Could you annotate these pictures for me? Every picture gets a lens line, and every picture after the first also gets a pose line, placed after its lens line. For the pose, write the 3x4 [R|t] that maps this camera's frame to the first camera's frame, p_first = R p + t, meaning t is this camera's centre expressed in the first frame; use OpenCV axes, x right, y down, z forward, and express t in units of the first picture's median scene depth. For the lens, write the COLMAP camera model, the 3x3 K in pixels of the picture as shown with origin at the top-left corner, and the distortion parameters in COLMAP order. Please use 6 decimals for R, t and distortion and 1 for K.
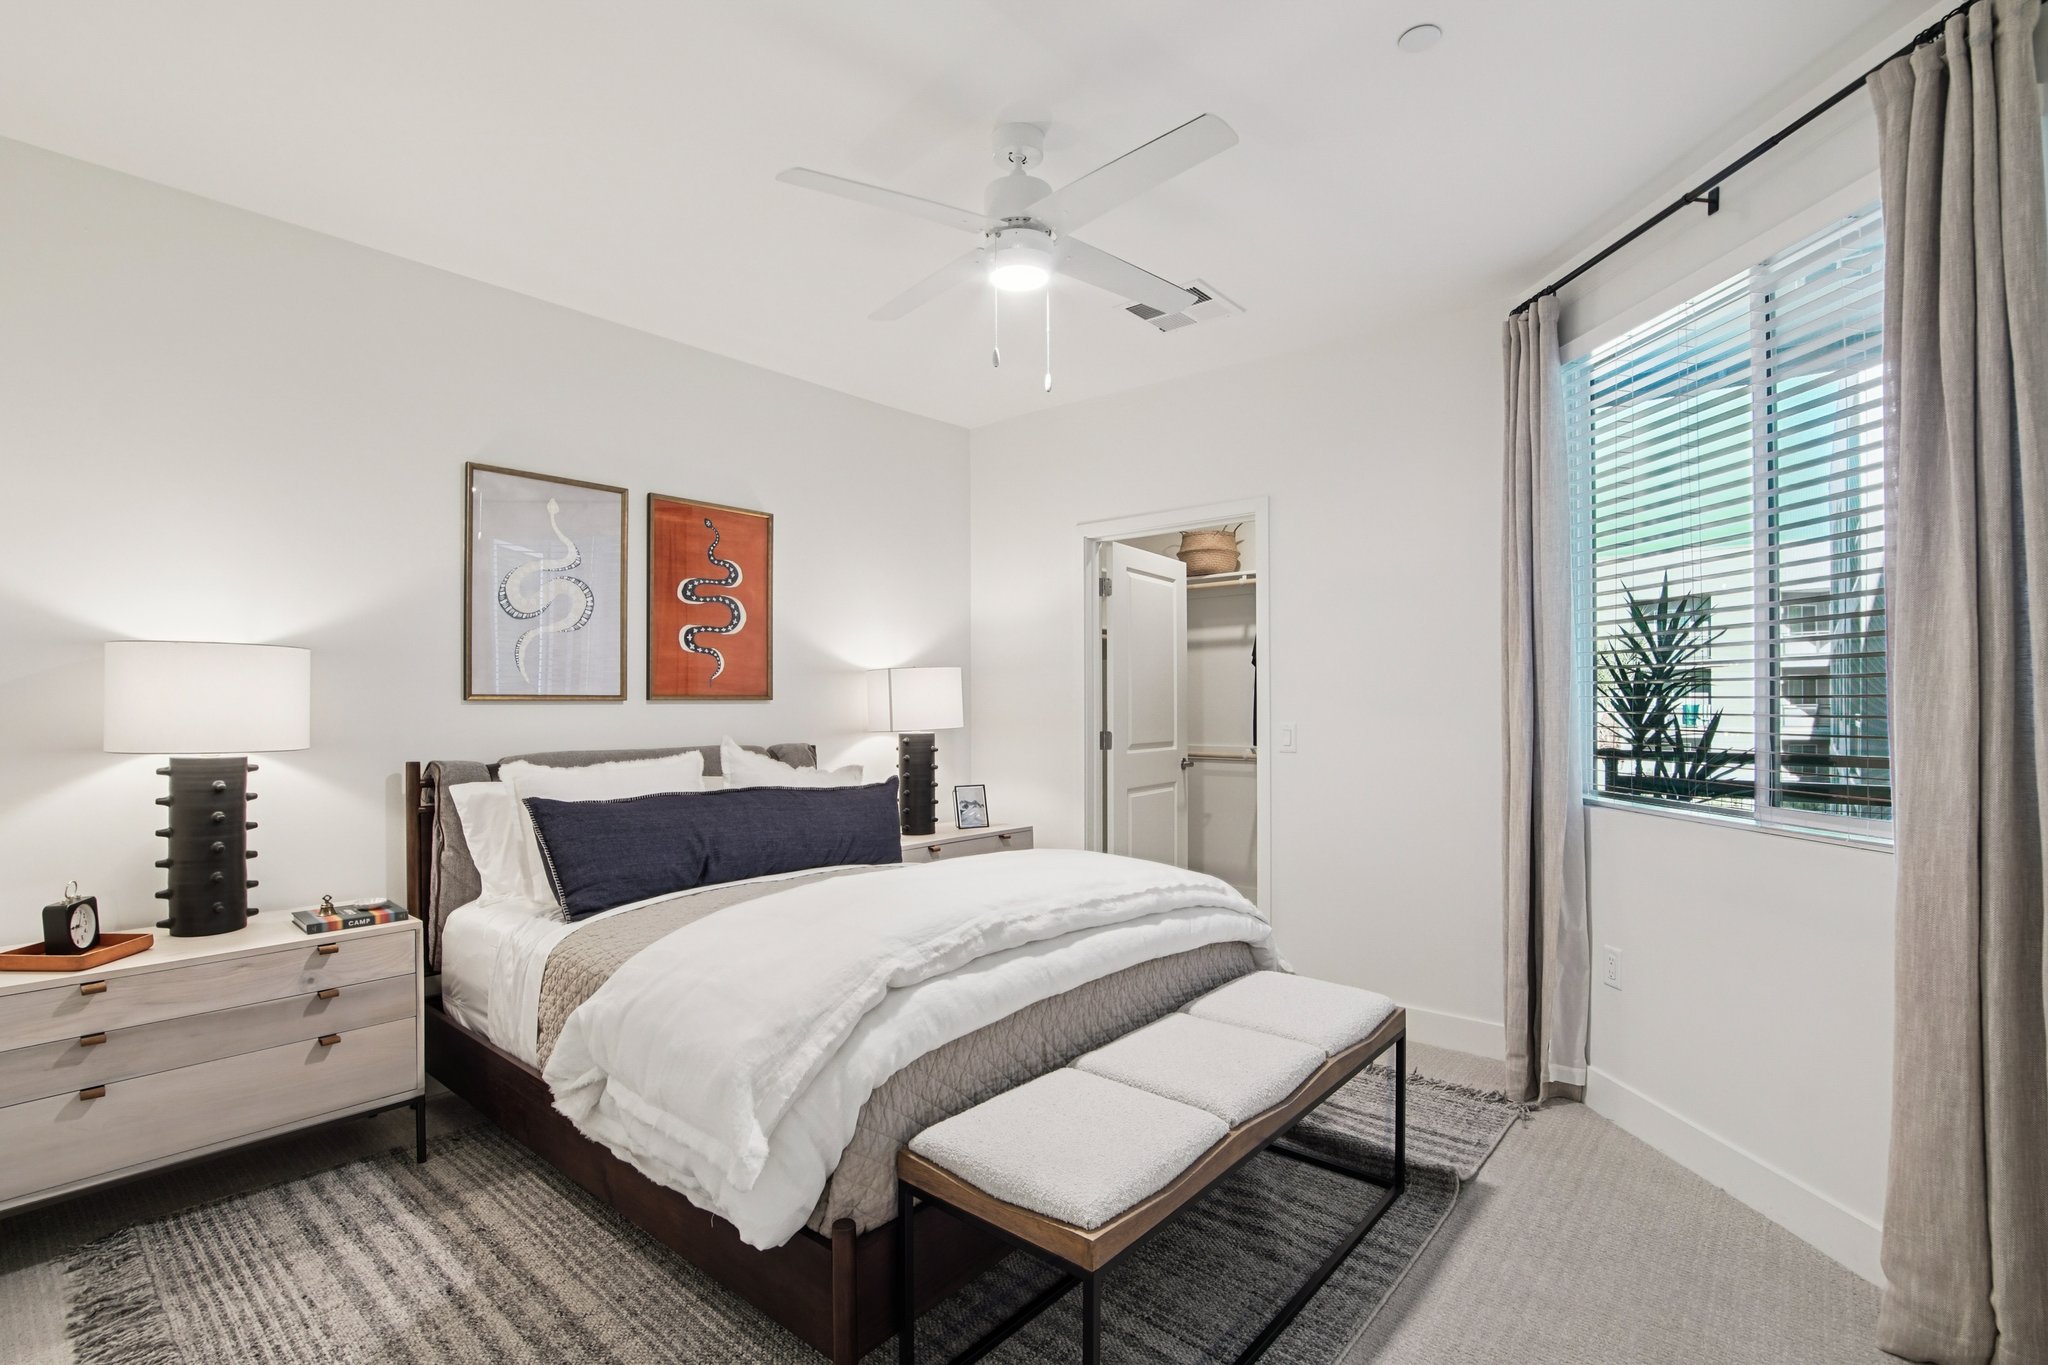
lens RADIAL K [[941.4, 0, 1017.1], [0, 941.4, 681.4], [0, 0, 1]] dist [-0.028785, 0.000326]
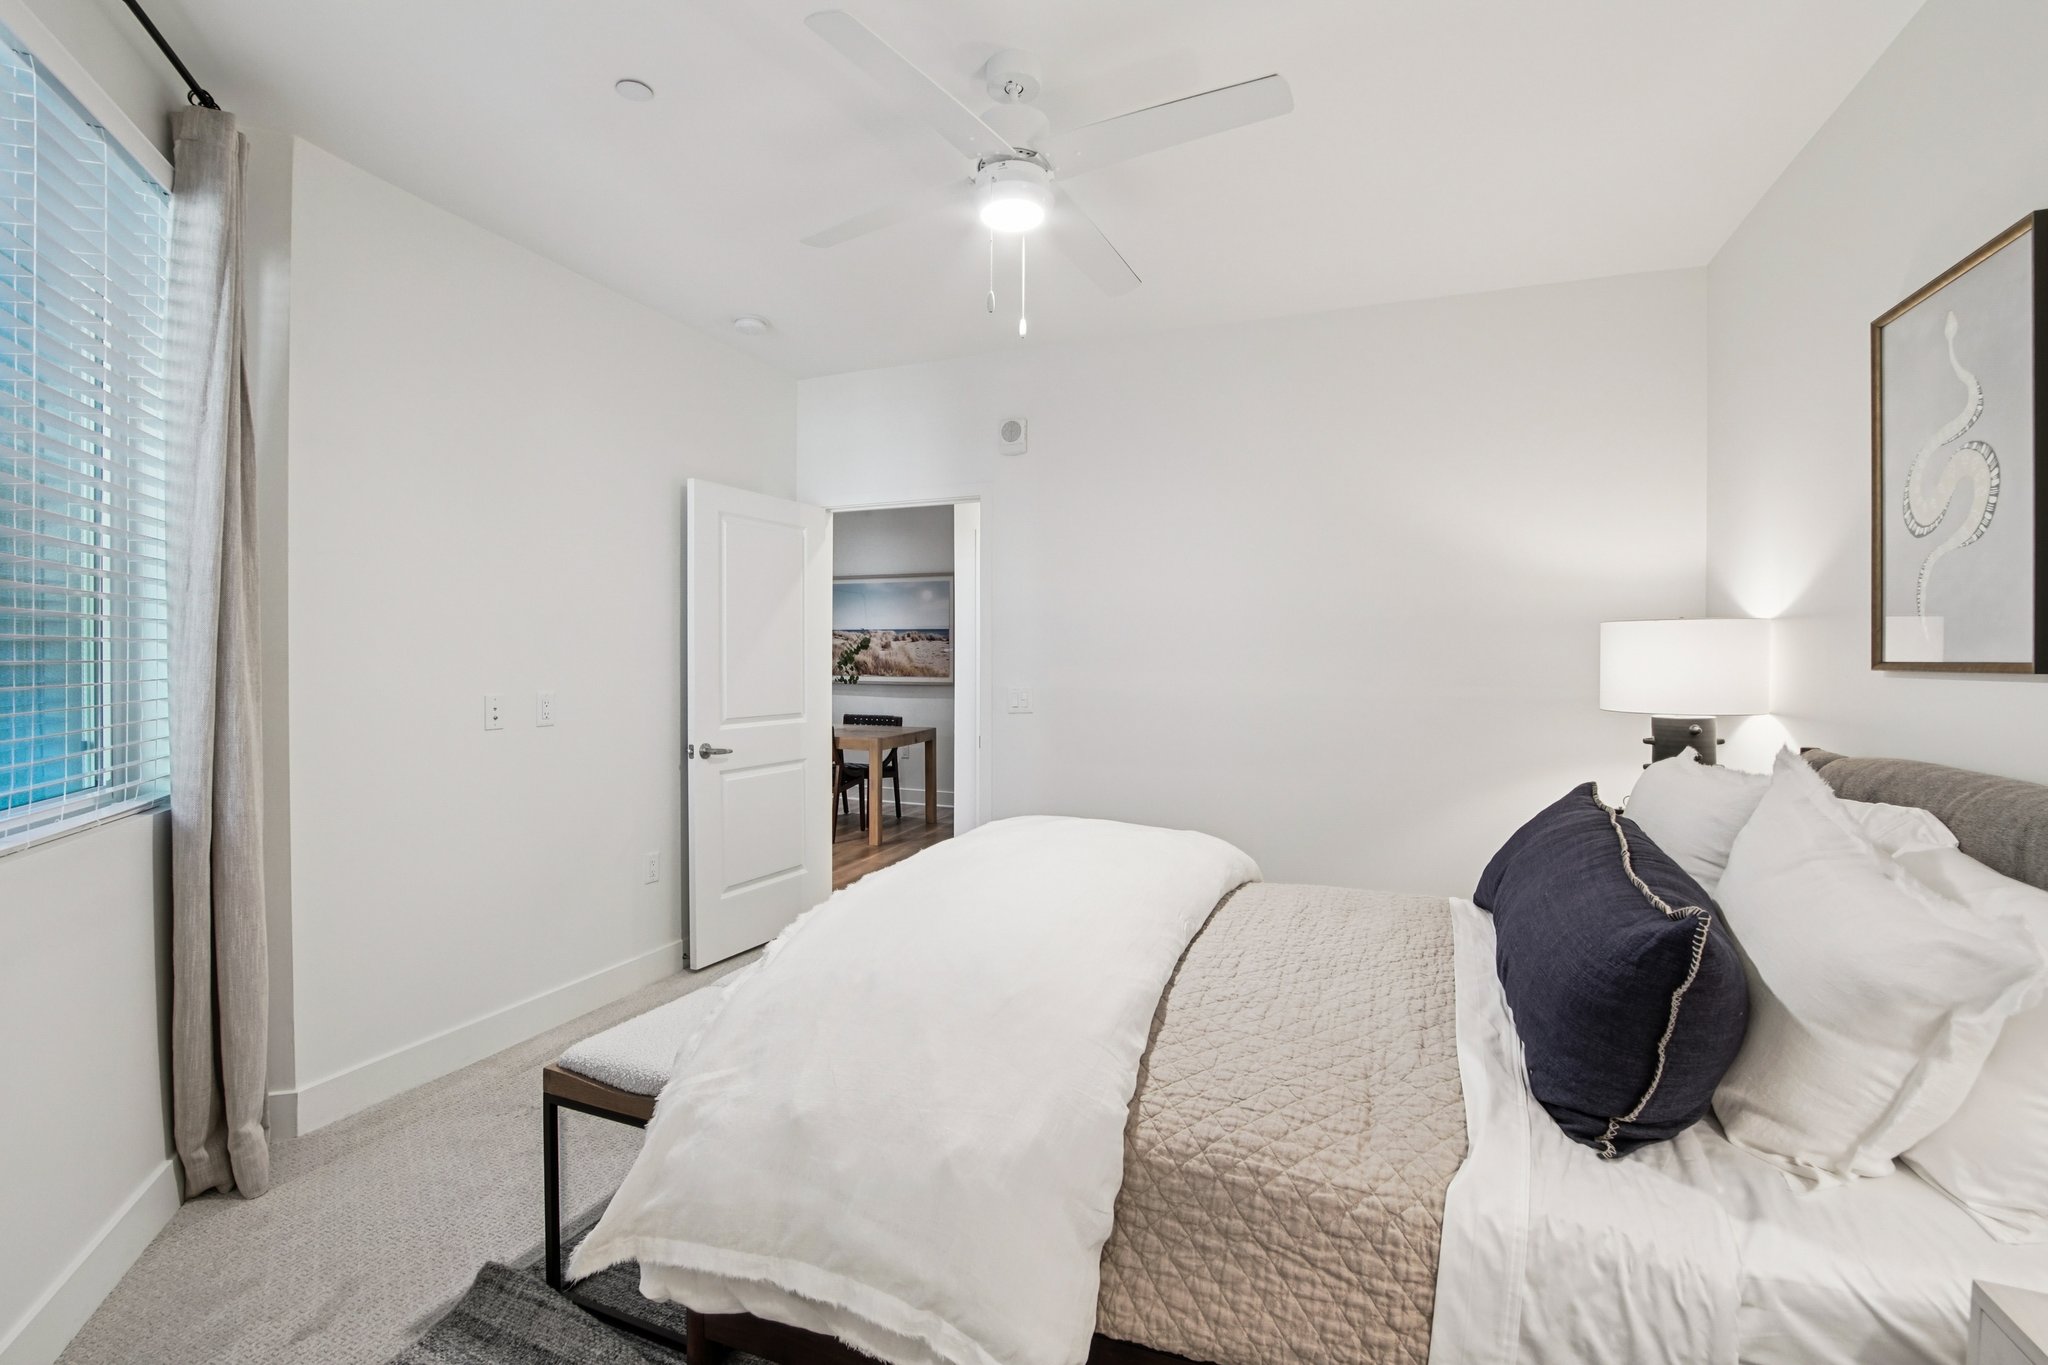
lens RADIAL K [[941.4, 0, 1022.0], [0, 941.4, 673.9], [0, 0, 1]] dist [-0.028785, 0.000326]
pose [[-0.954286, -0.000209, -0.298896, 0.200469], [-0.003410, 0.999942, 0.010187, 0.018148], [0.298877, 0.010740, -0.954231, 1.367991]]
